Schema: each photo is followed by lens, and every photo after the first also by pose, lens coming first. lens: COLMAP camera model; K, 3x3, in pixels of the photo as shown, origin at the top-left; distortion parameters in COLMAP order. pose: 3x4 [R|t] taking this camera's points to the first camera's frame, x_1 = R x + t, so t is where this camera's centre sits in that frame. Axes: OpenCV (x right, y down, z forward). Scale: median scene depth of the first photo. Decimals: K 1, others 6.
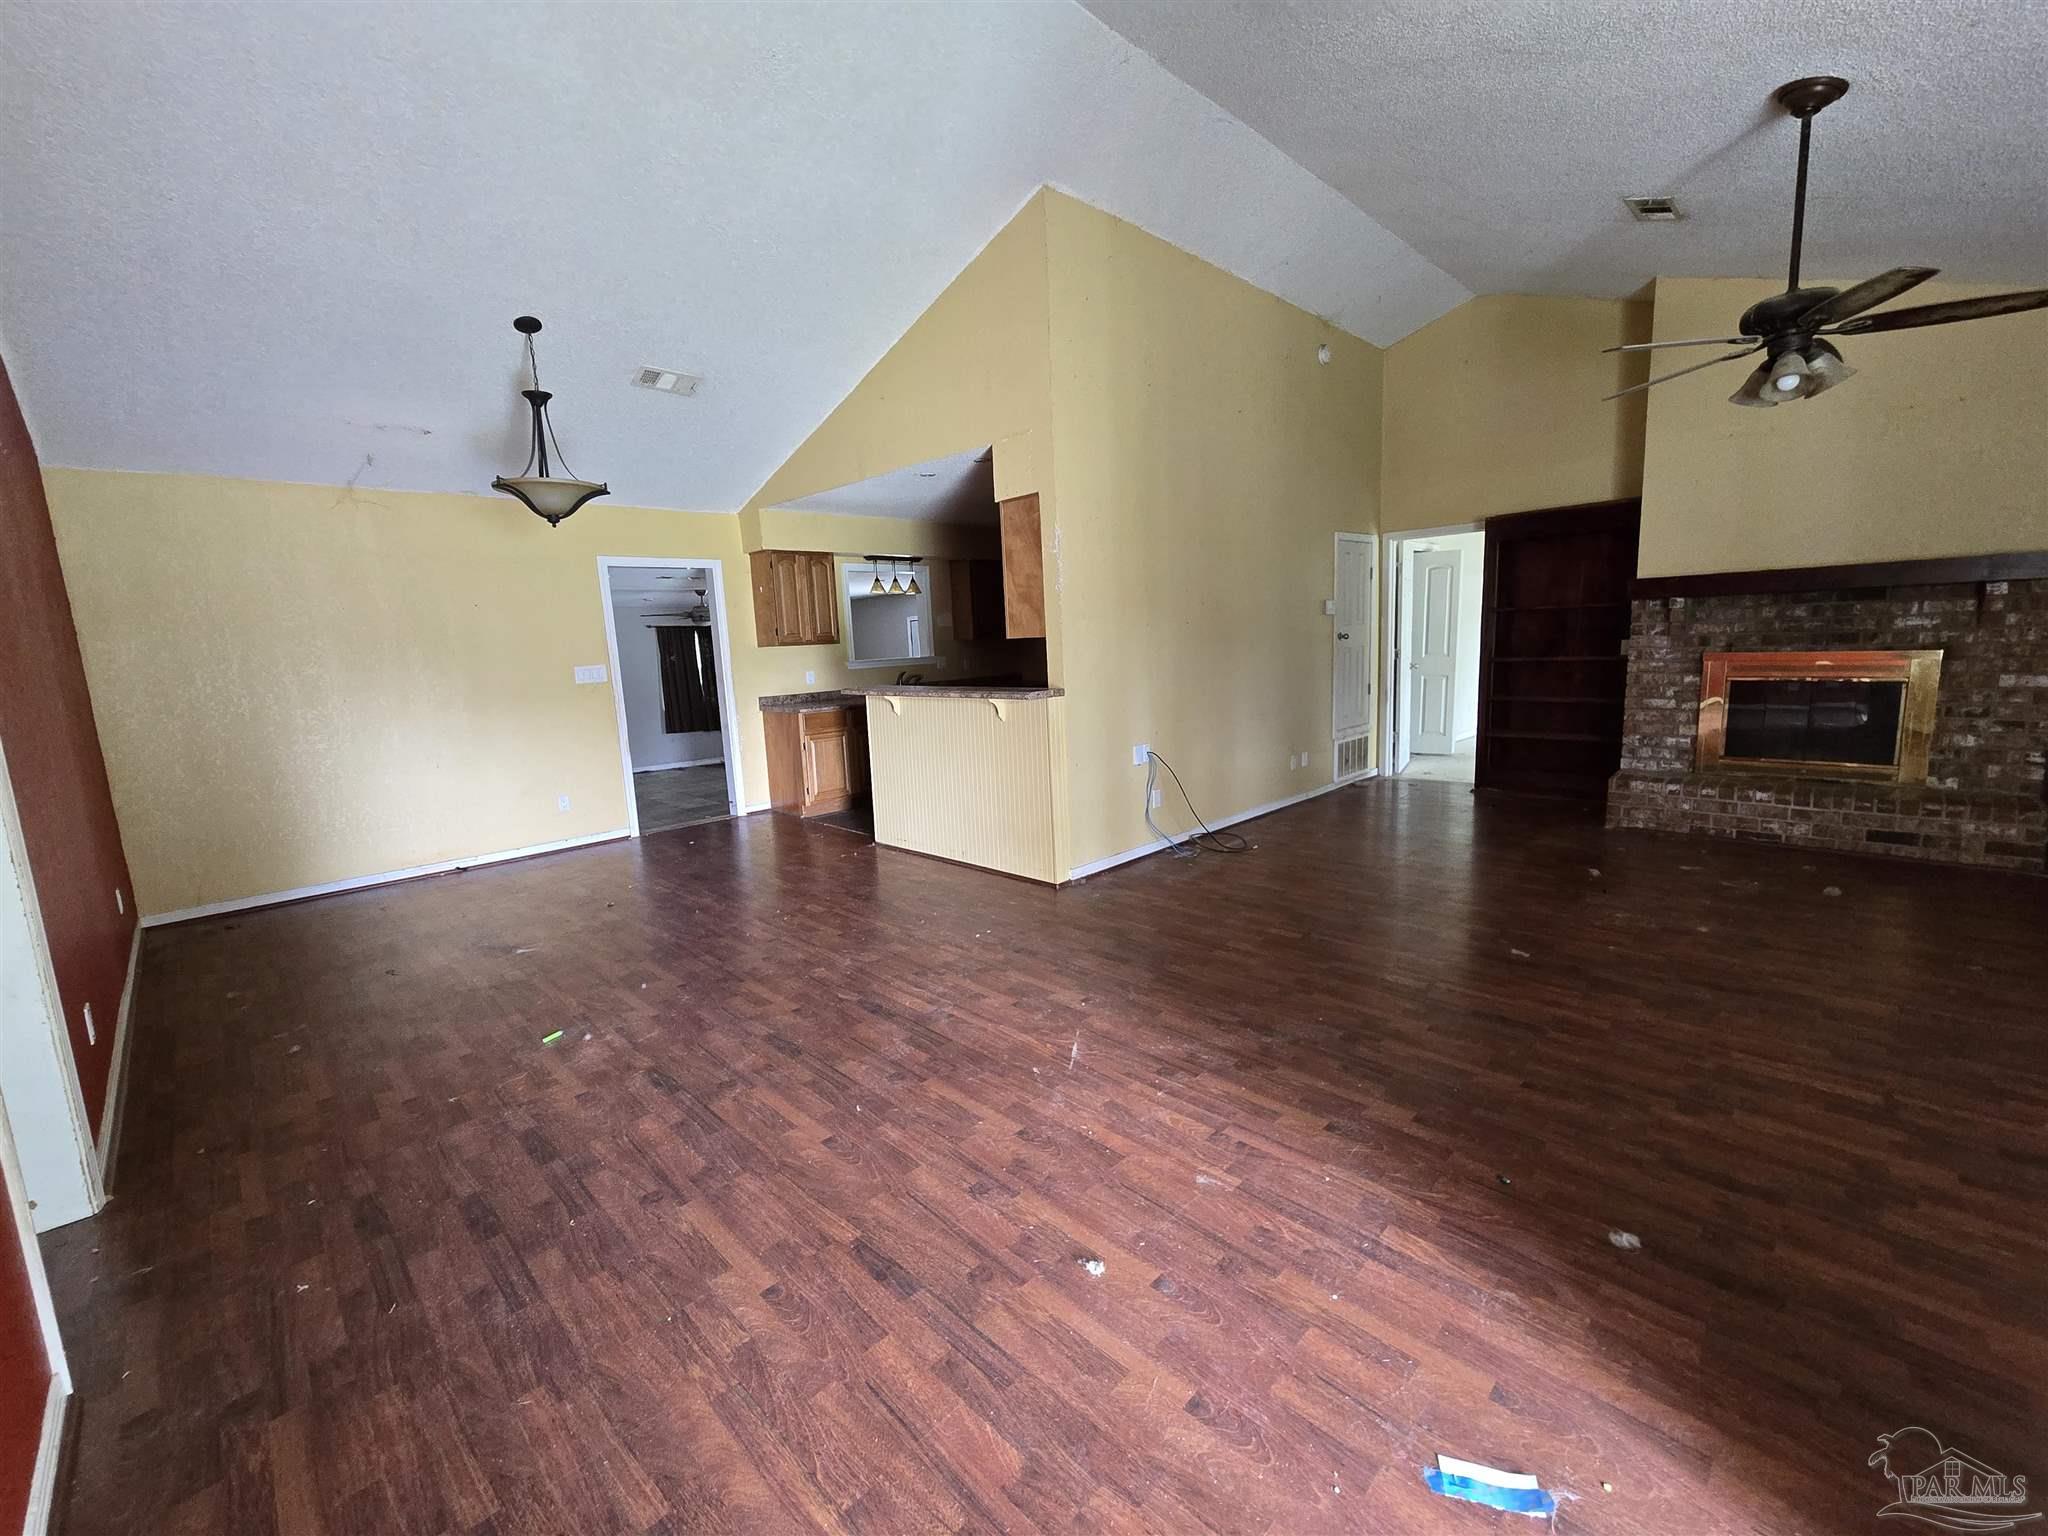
lens RADIAL K [[845.8, 0, 1015.3], [0, 845.8, 762.8], [0, 0, 1]] dist [0.000988, -0.000594]
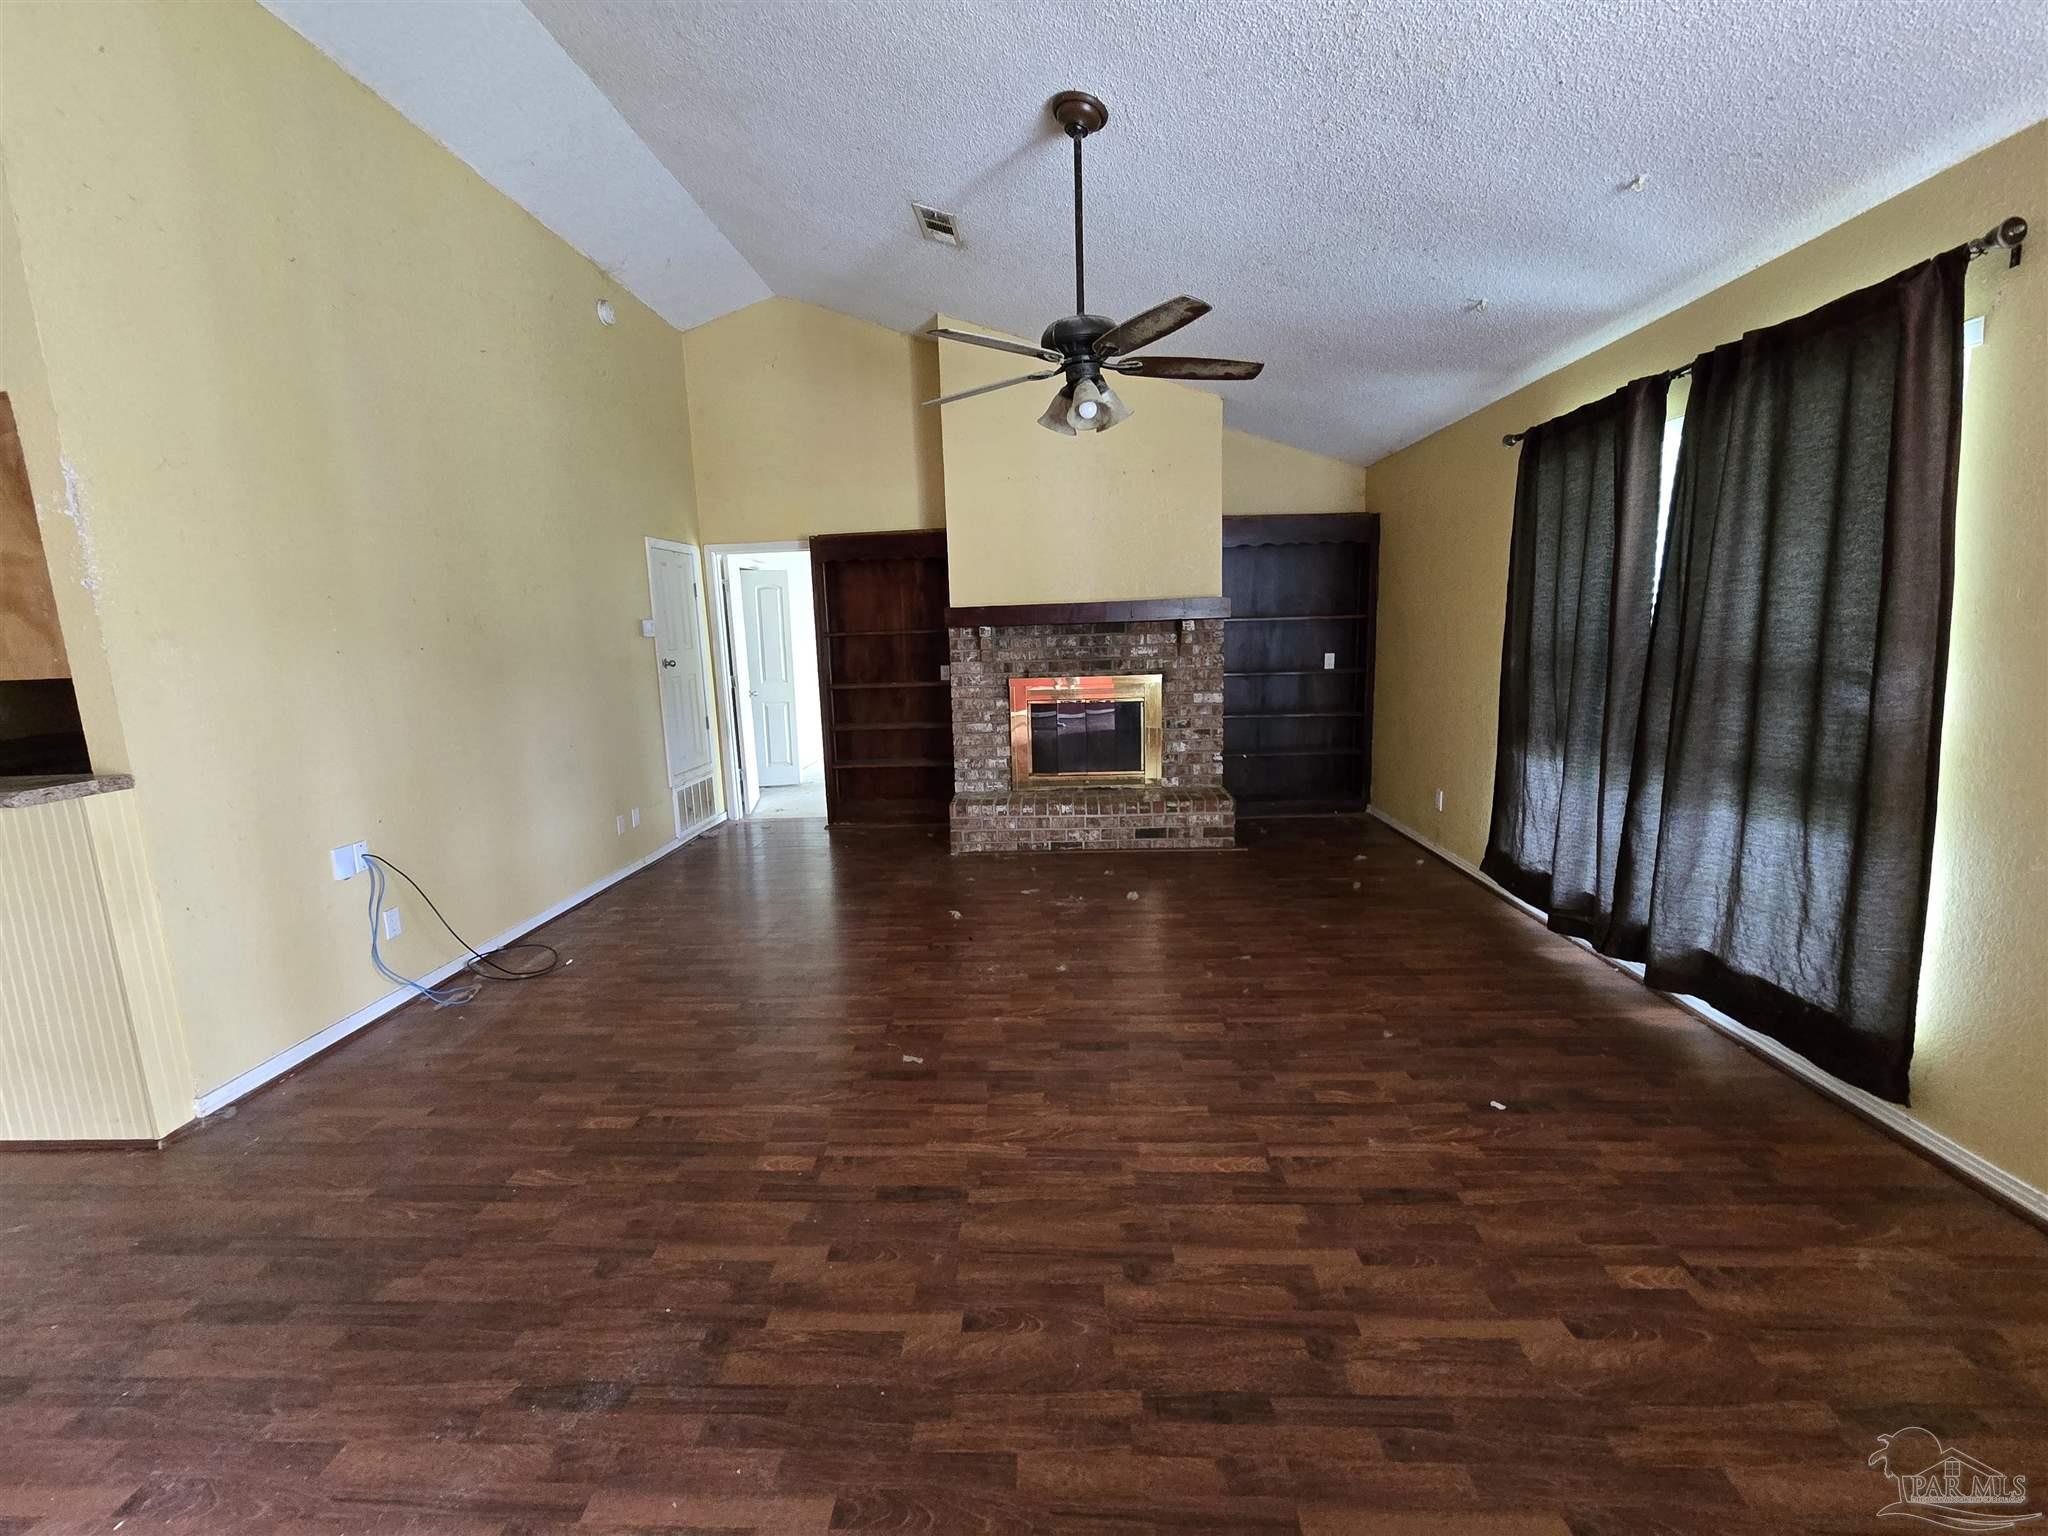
lens RADIAL K [[845.8, 0, 1015.3], [0, 845.8, 762.8], [0, 0, 1]] dist [0.000988, -0.000594]
pose [[0.740738, -0.085683, 0.666308, 0.107399], [0.099819, 0.994861, 0.016963, -0.045252], [-0.664337, 0.053945, 0.745484, 0.221271]]
